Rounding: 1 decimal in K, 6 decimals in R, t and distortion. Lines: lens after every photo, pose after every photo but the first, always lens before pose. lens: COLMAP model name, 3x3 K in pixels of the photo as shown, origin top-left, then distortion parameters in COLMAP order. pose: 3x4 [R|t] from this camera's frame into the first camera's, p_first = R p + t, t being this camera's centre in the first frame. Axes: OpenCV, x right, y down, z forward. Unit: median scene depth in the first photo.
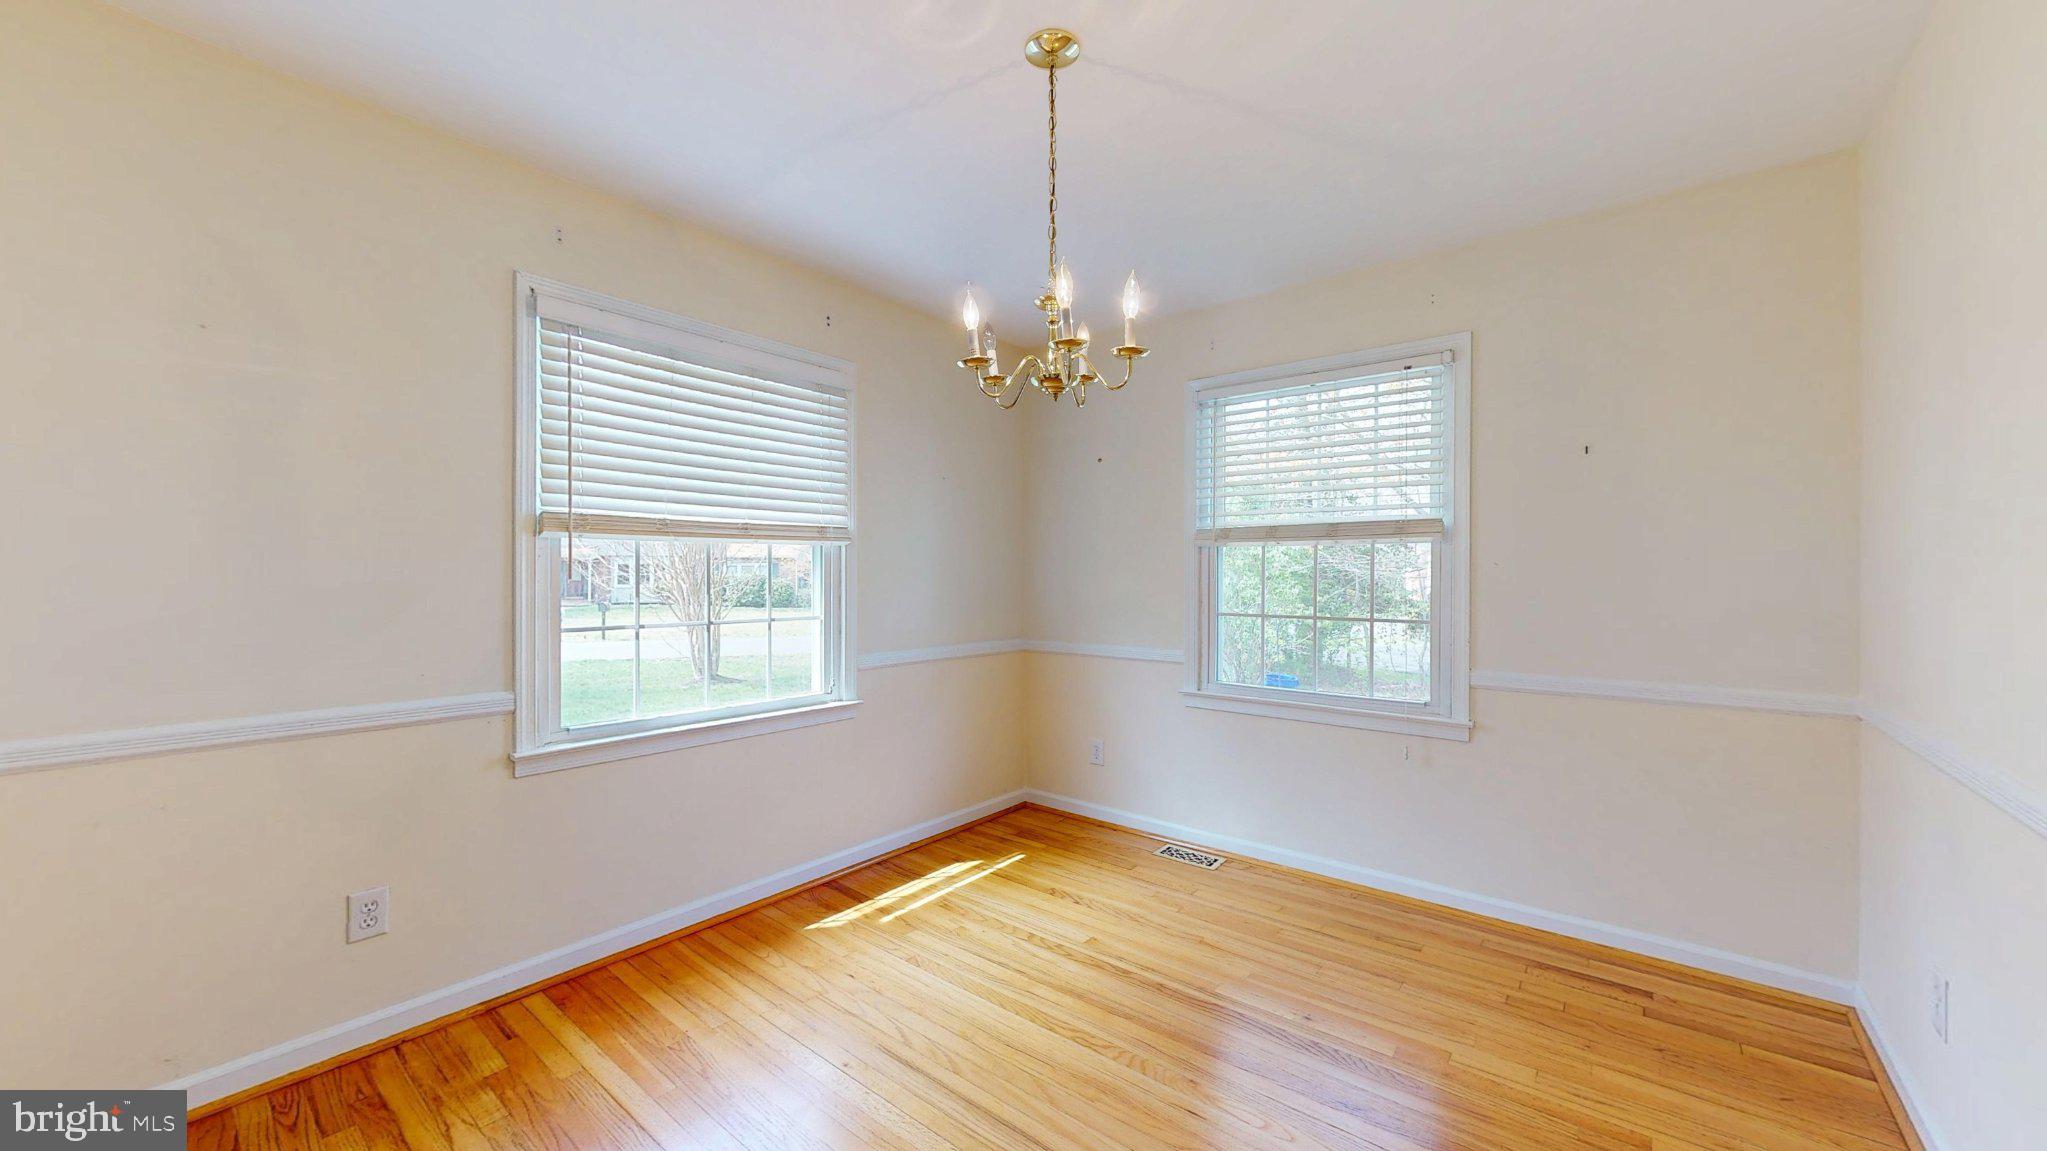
lens RADIAL K [[752.7, 0, 1023.5], [0, 752.7, 575.5], [0, 0, 1]] dist [0.002025, 0.000149]
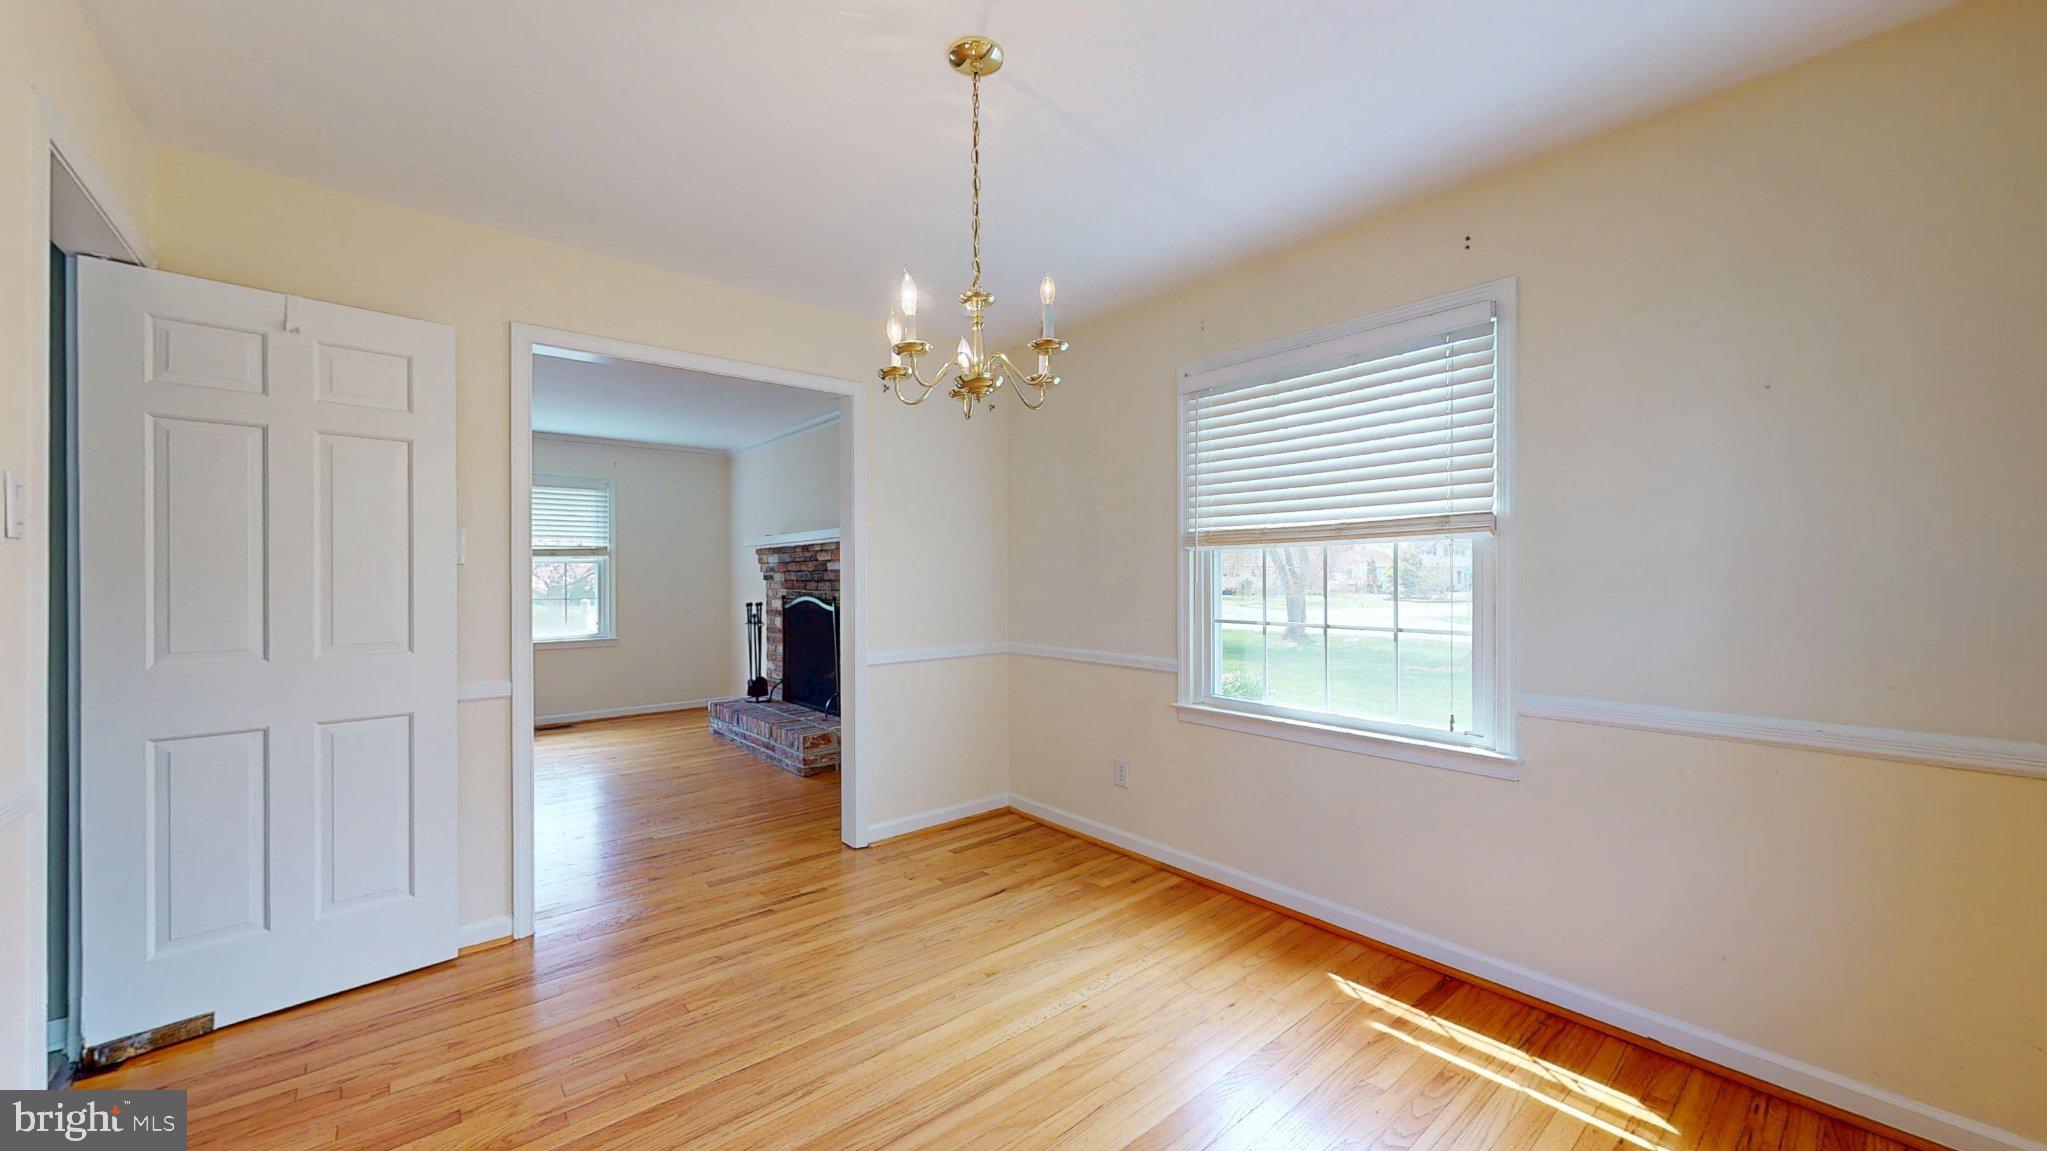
lens RADIAL K [[752.7, 0, 1023.5], [0, 752.7, 575.5], [0, 0, 1]] dist [0.002025, 0.000149]
pose [[-0.175049, -0.003682, -0.984553, 0.651711], [0.000872, 0.999992, -0.003895, -0.000426], [0.984559, -0.001540, -0.175044, 0.795250]]
